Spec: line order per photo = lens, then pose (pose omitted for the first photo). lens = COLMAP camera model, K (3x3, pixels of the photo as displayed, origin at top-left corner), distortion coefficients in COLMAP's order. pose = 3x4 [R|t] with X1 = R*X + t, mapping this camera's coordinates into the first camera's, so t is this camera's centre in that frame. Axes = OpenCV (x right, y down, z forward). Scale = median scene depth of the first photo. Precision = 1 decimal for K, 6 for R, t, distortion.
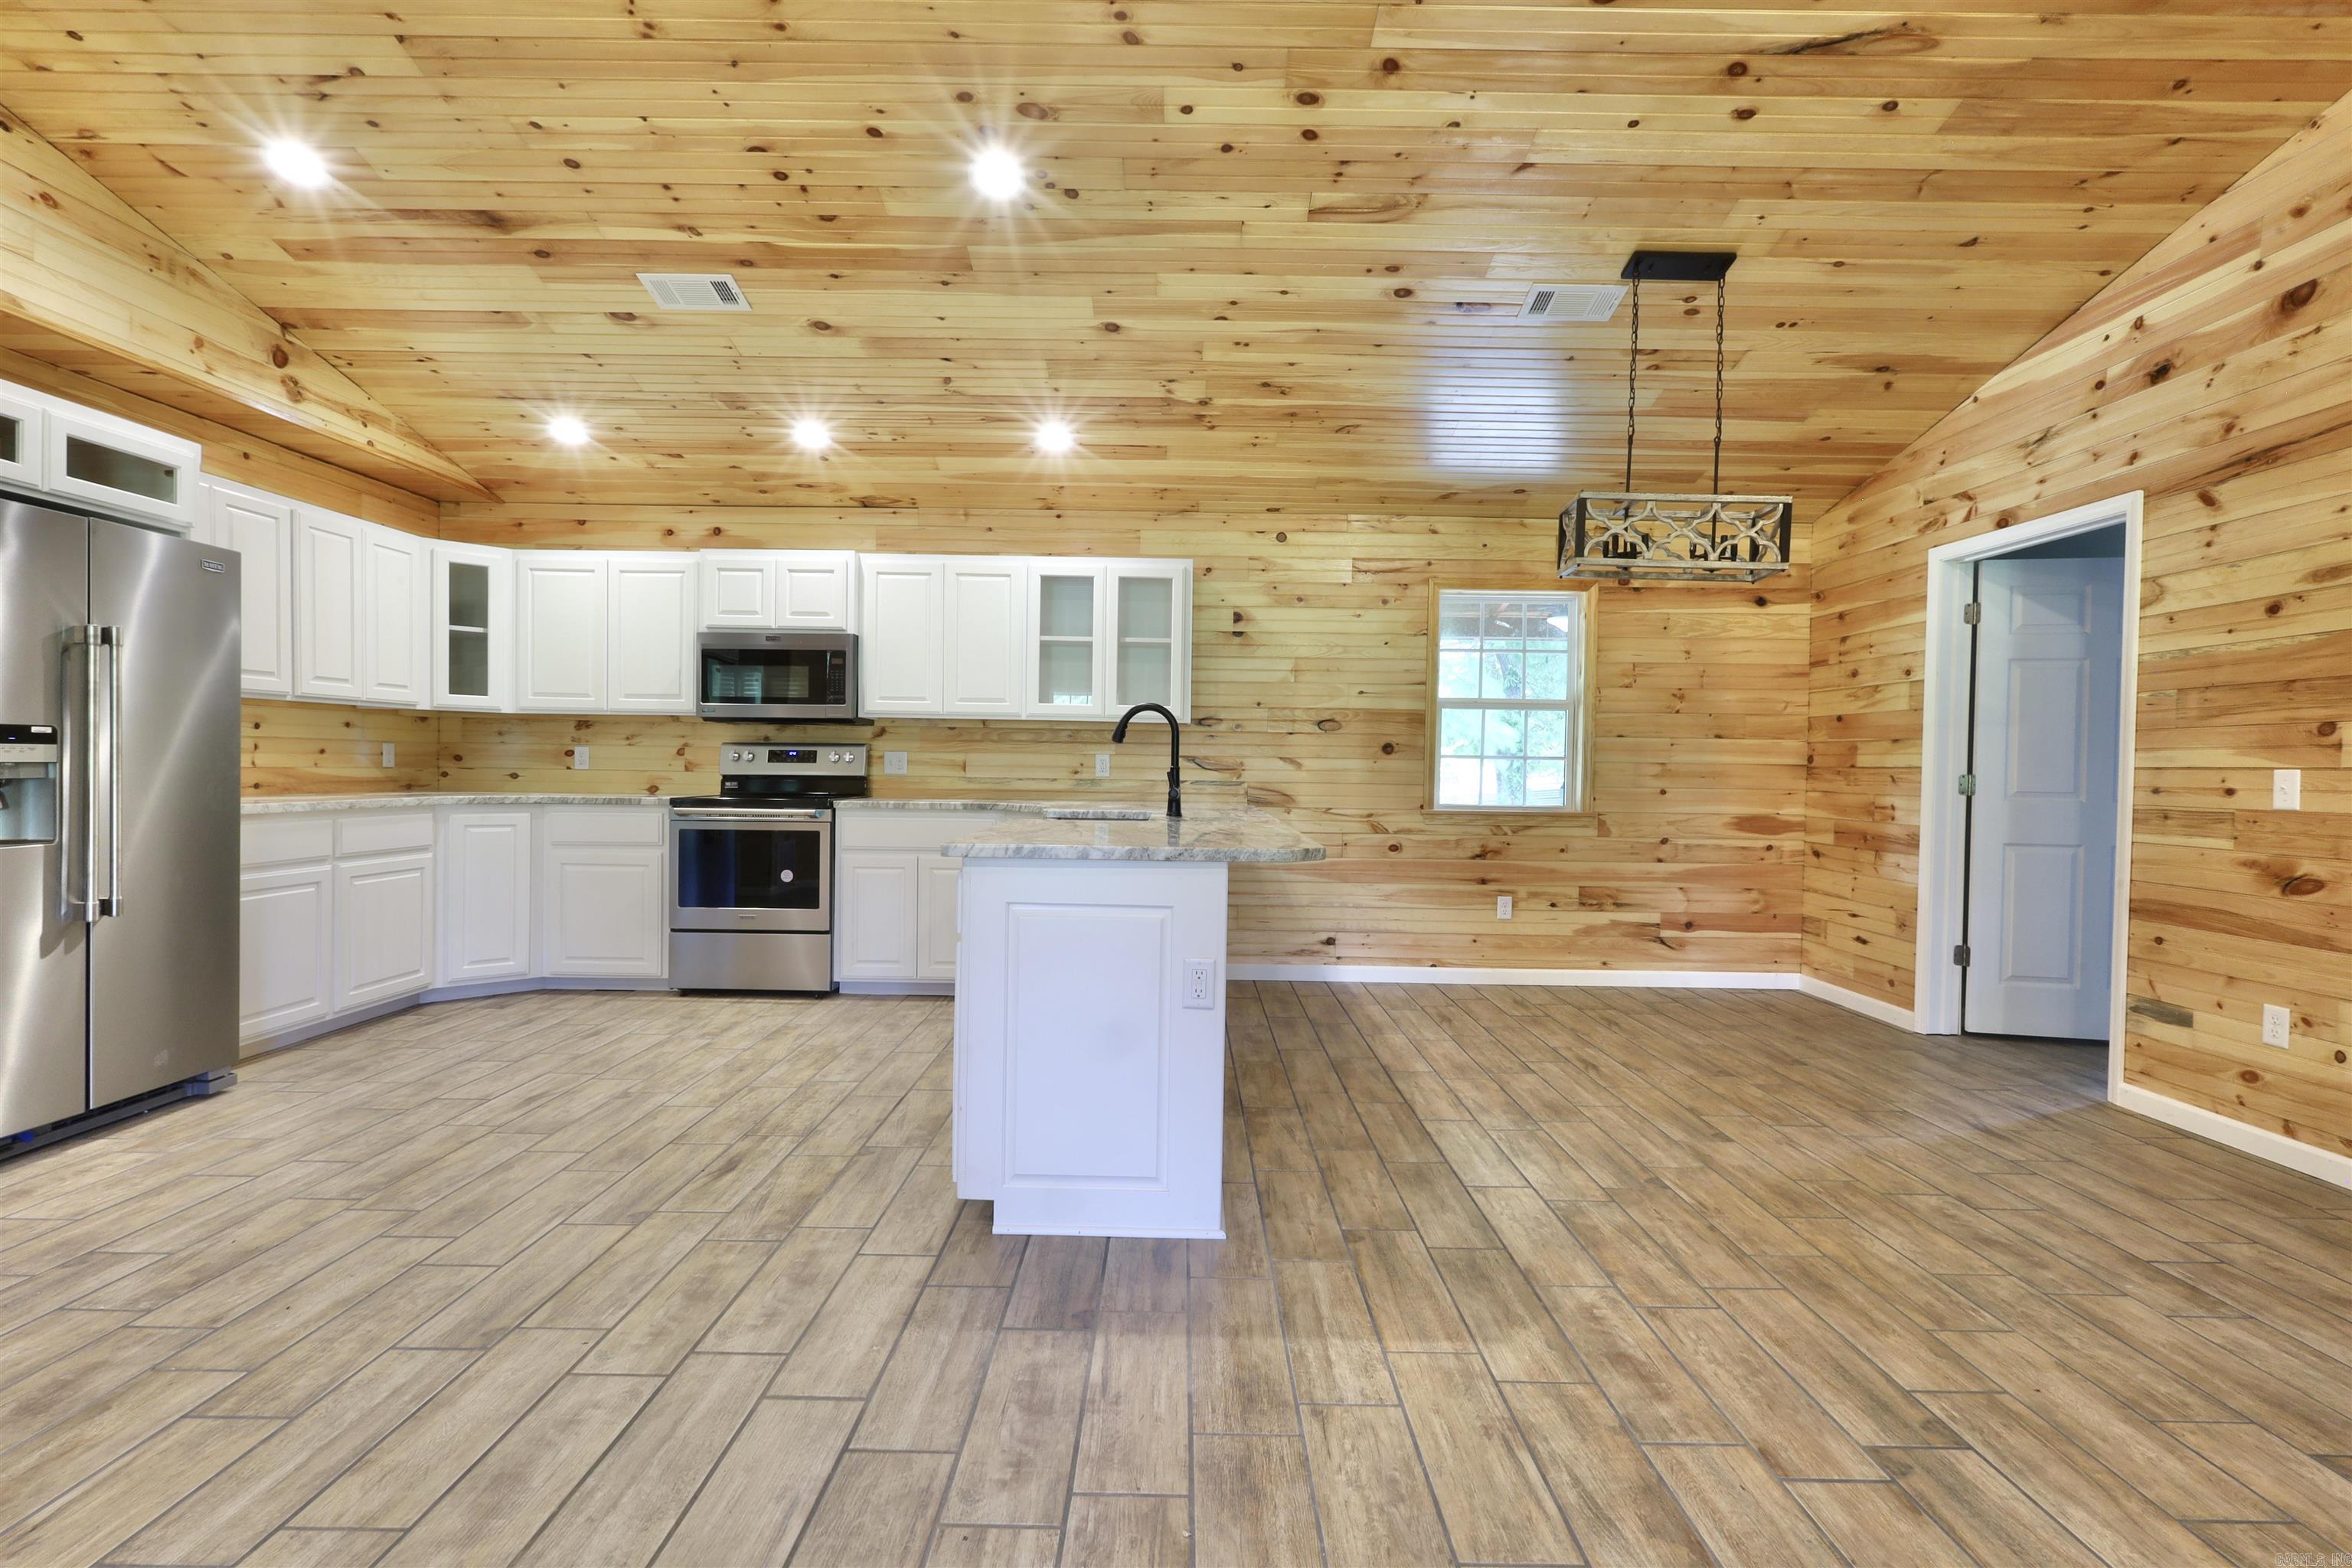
lens RADIAL K [[1086.1, 0, 1177.9], [0, 1086.1, 787.5], [0, 0, 1]] dist [-0.001202, 0.001454]
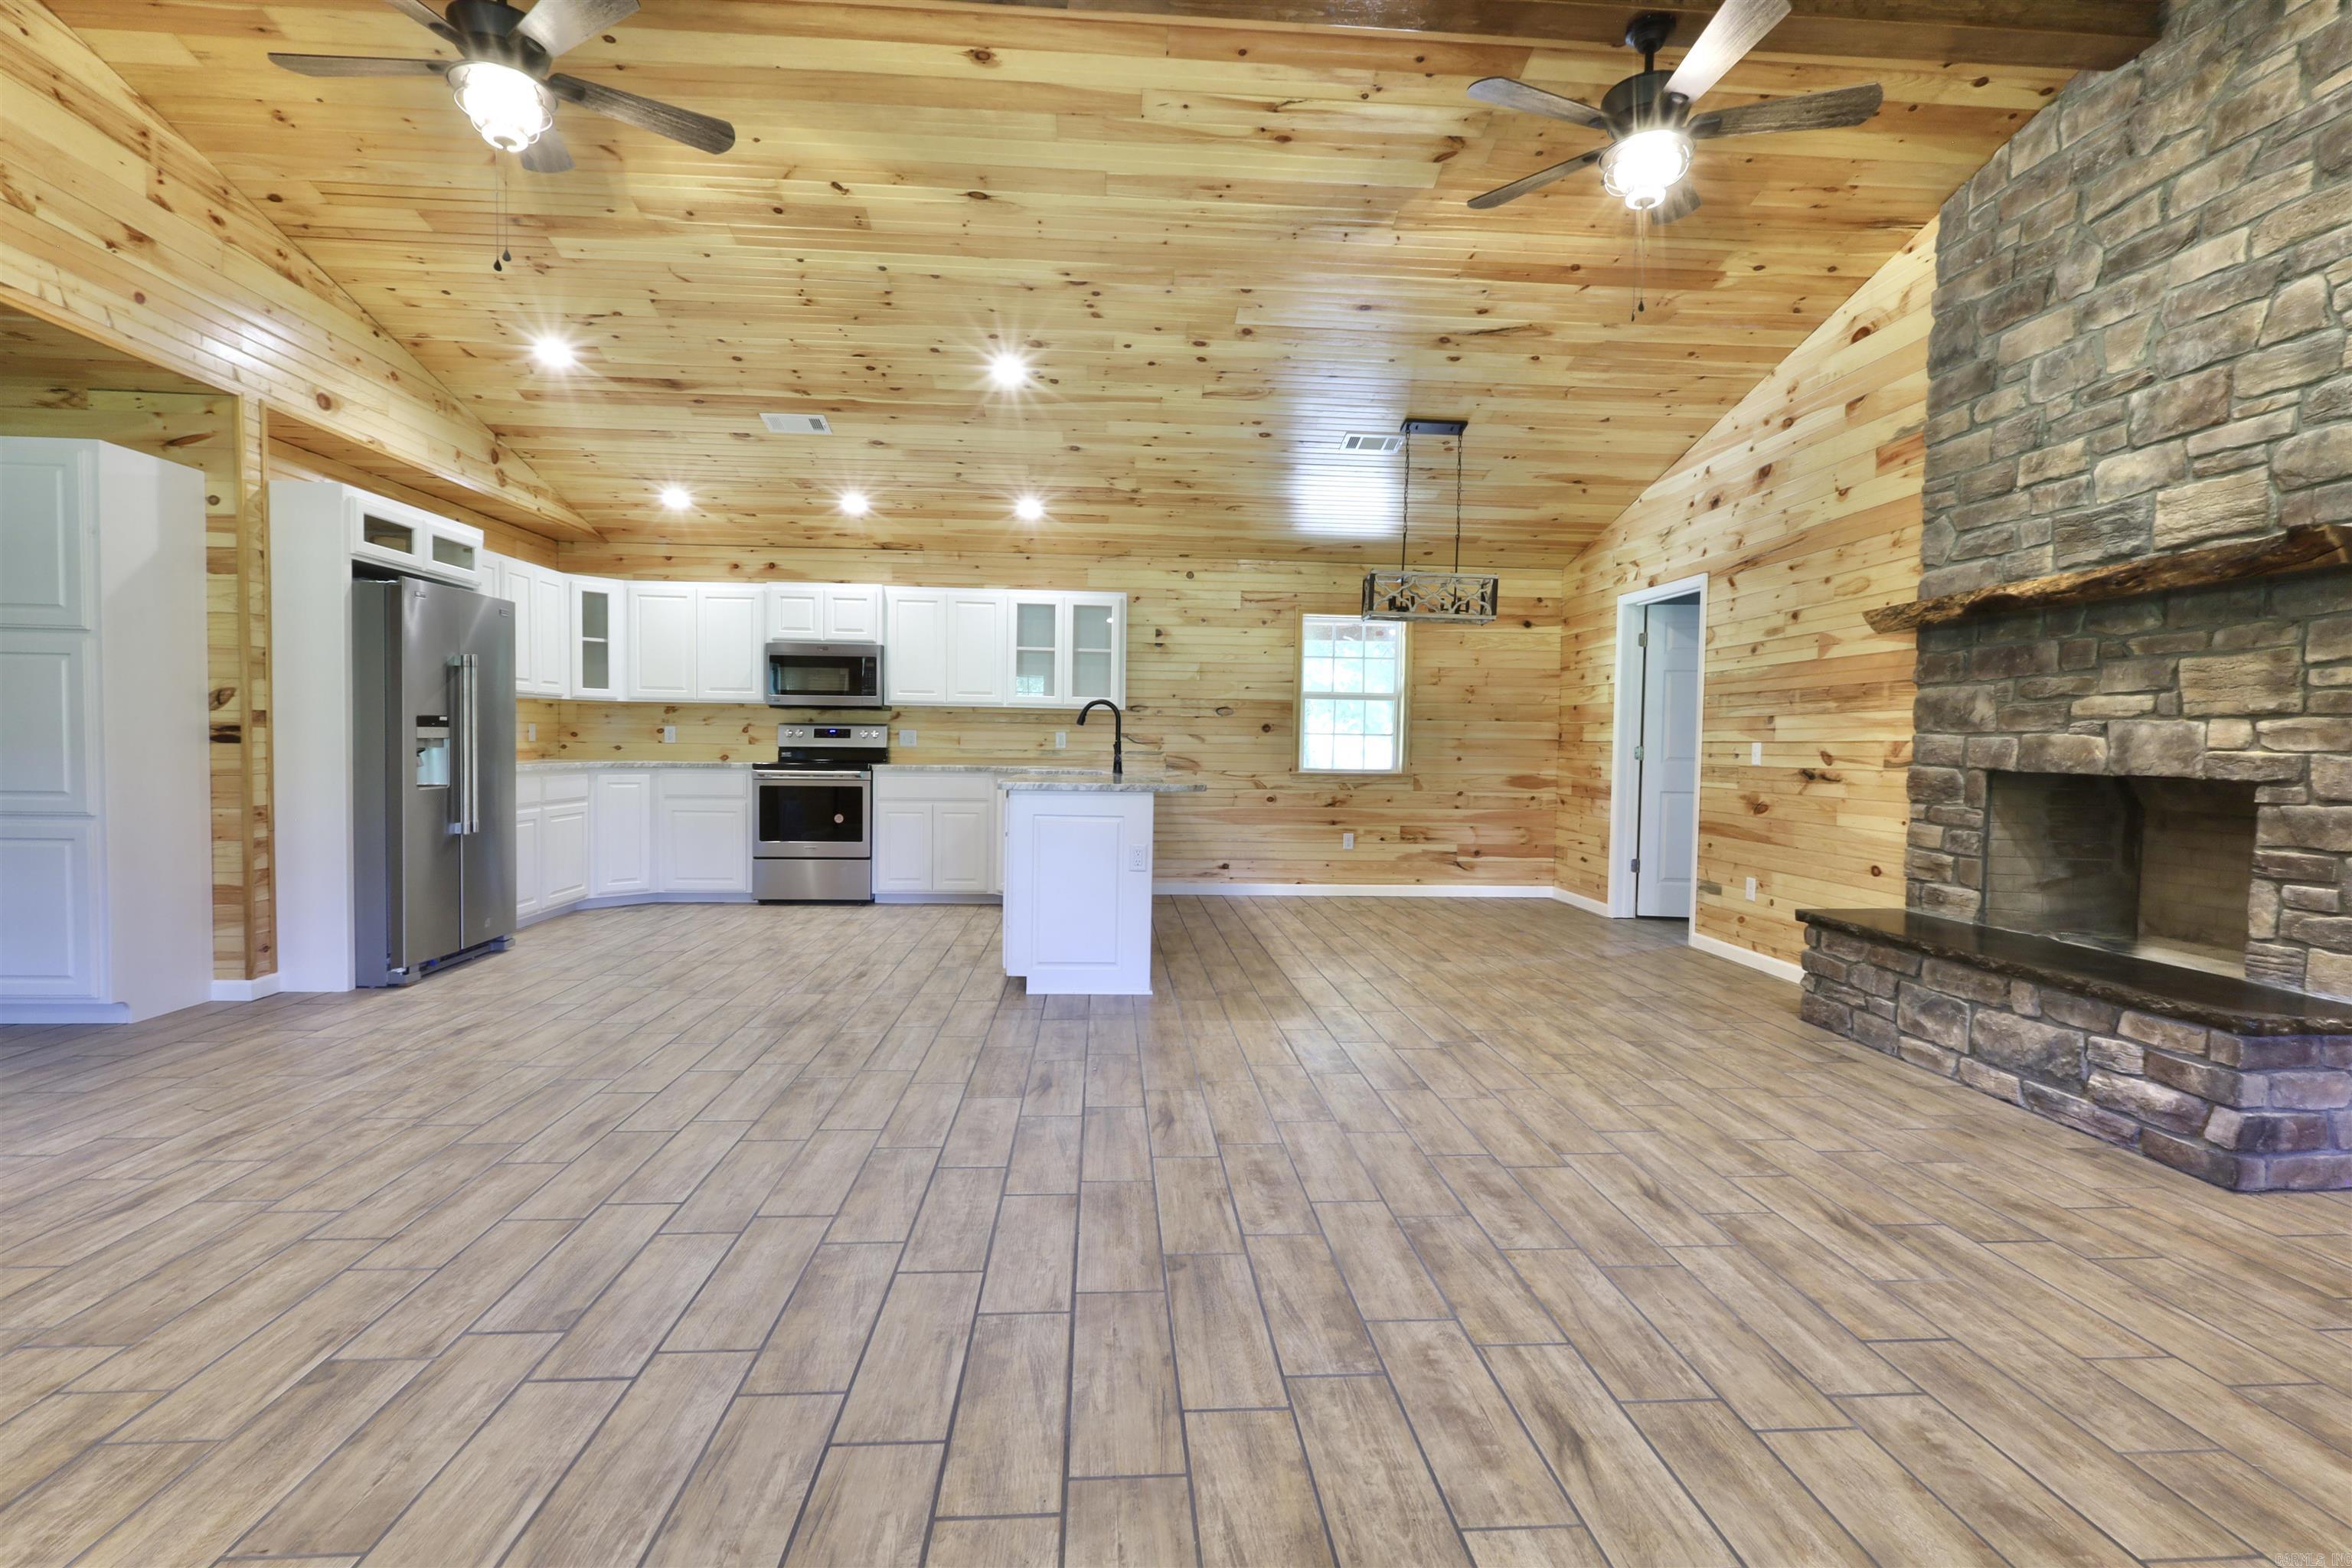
lens RADIAL K [[1086.1, 0, 1177.6], [0, 1086.1, 786.9], [0, 0, 1]] dist [-0.001202, 0.001454]
pose [[0.997399, -0.002886, 0.072018, -0.025519], [0.001246, 0.999739, 0.022806, 0.009560], [-0.072065, -0.022657, 0.997143, -0.468100]]
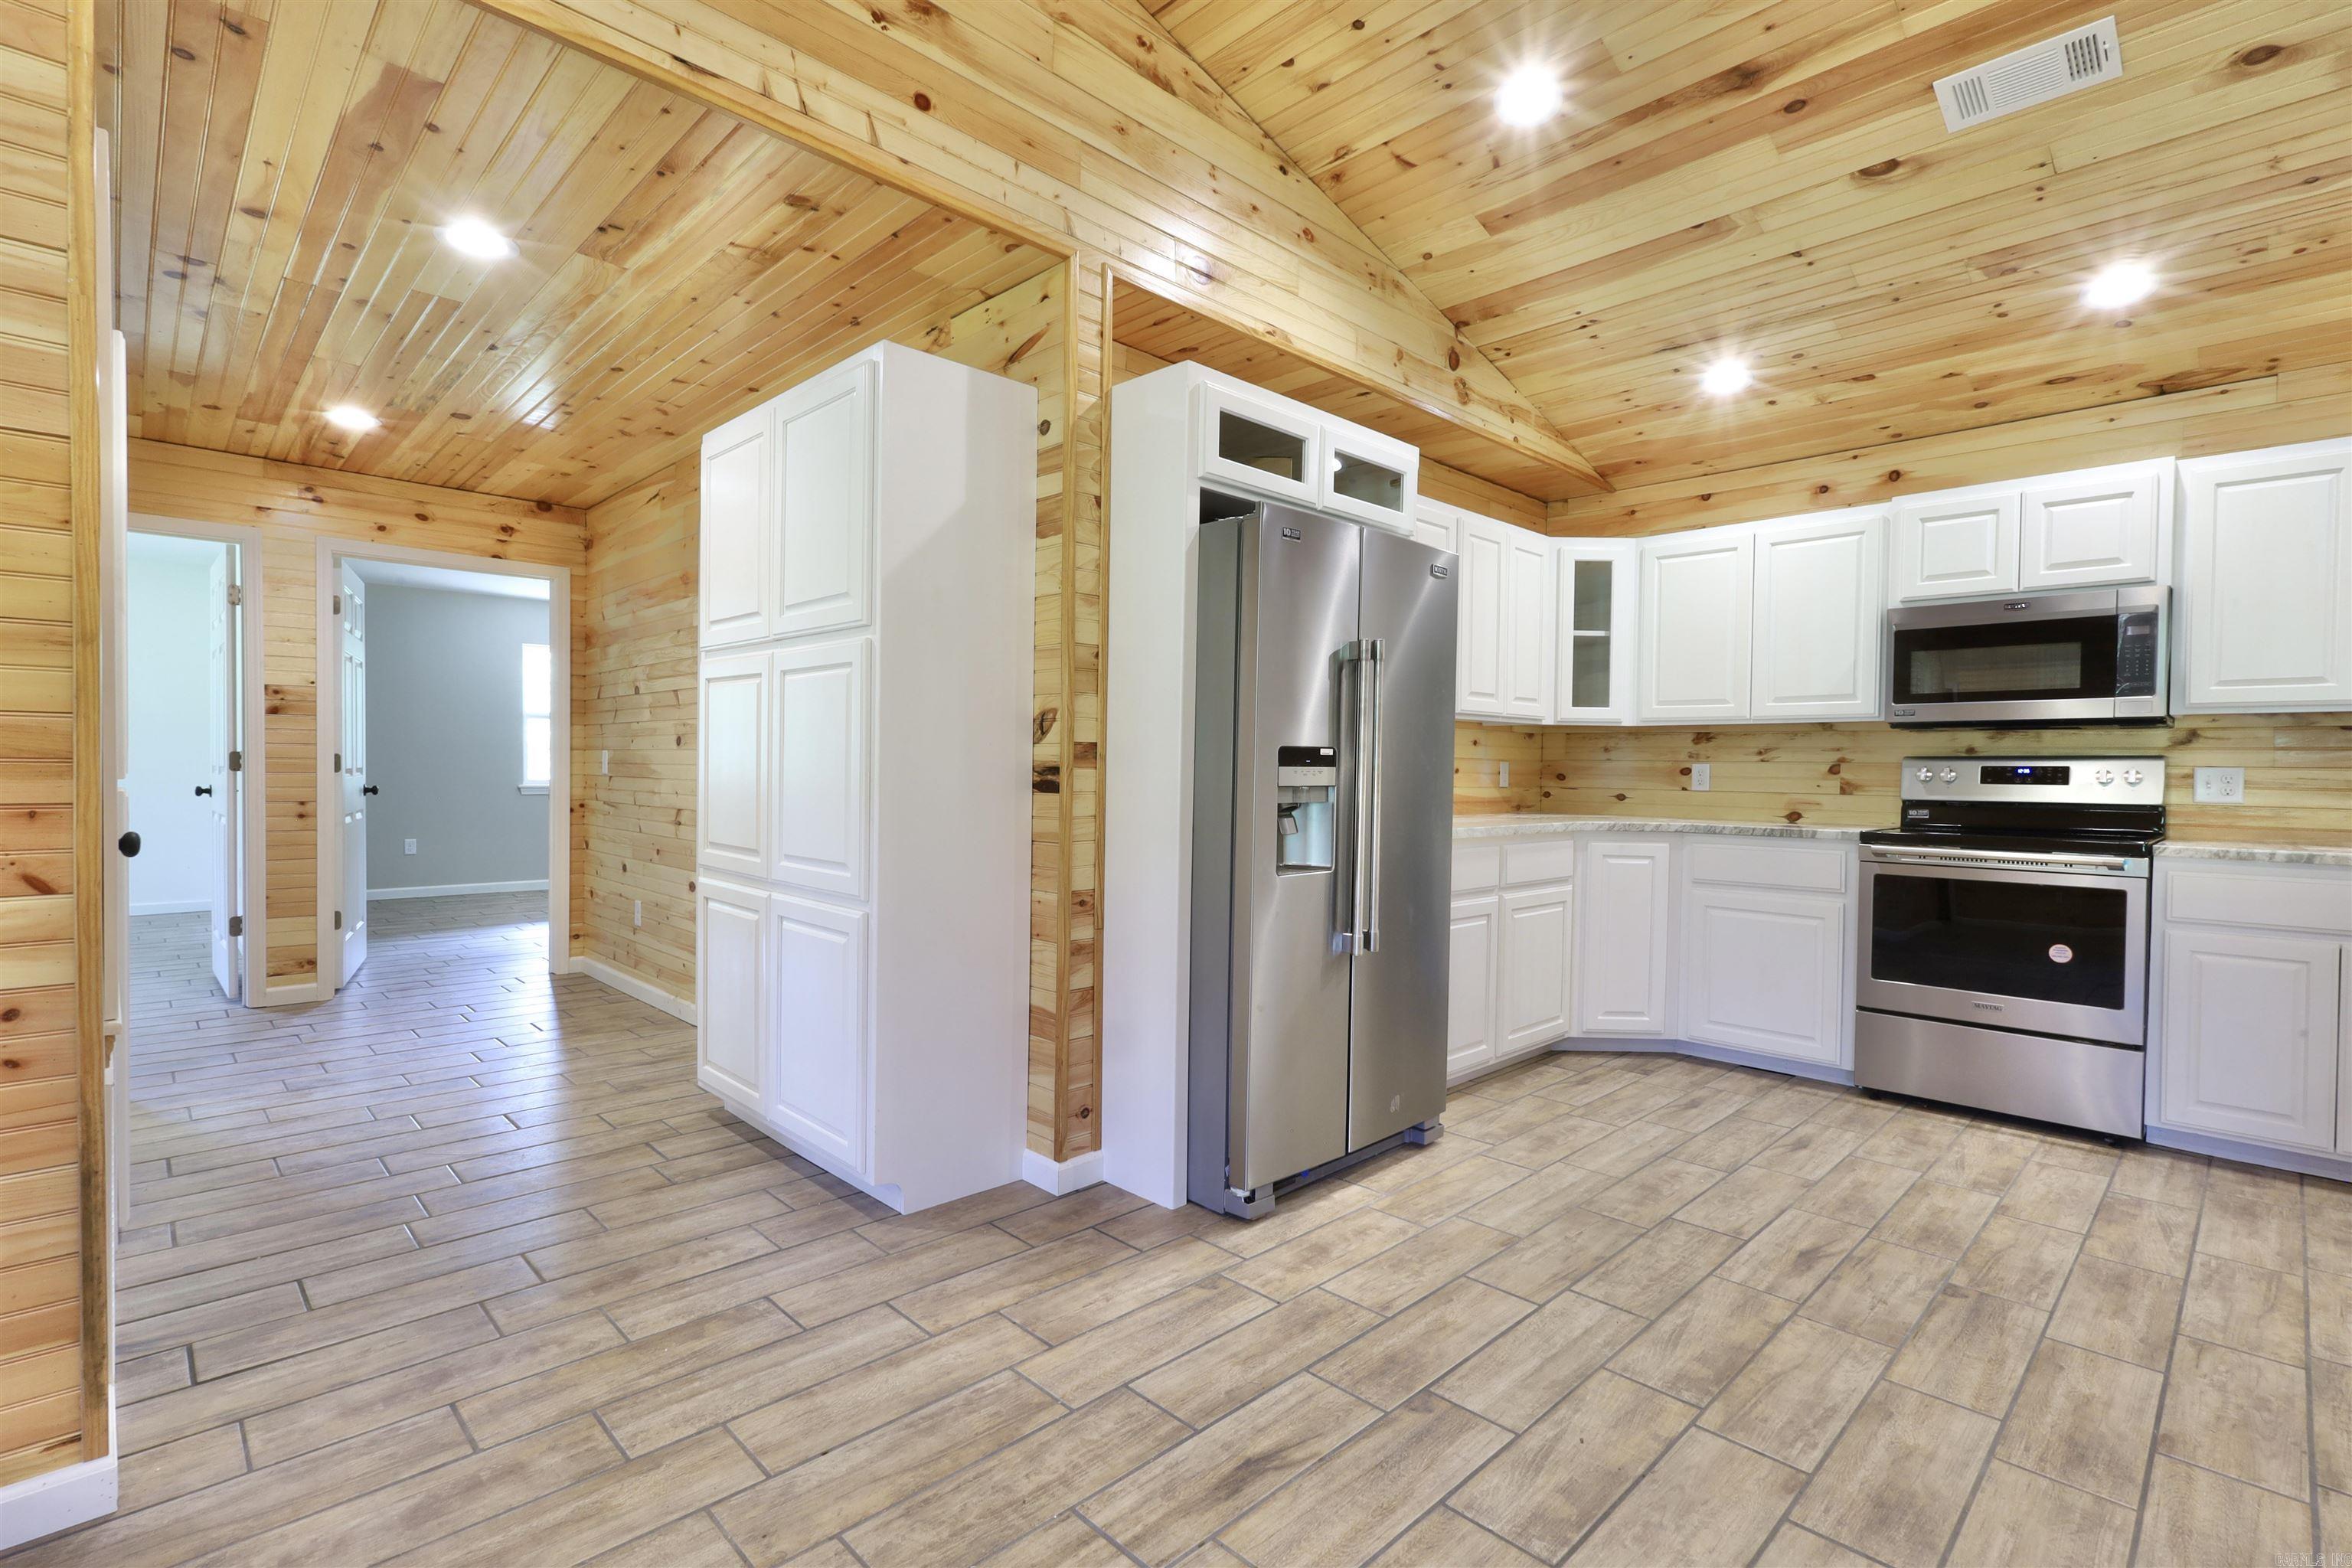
lens RADIAL K [[1086.1, 0, 1177.4], [0, 1086.1, 787.5], [0, 0, 1]] dist [-0.001202, 0.001454]
pose [[0.701662, 0.007761, -0.712467, -0.286498], [-0.017120, 0.999836, -0.005969, -0.008677], [0.712304, 0.016386, 0.701680, 0.148401]]
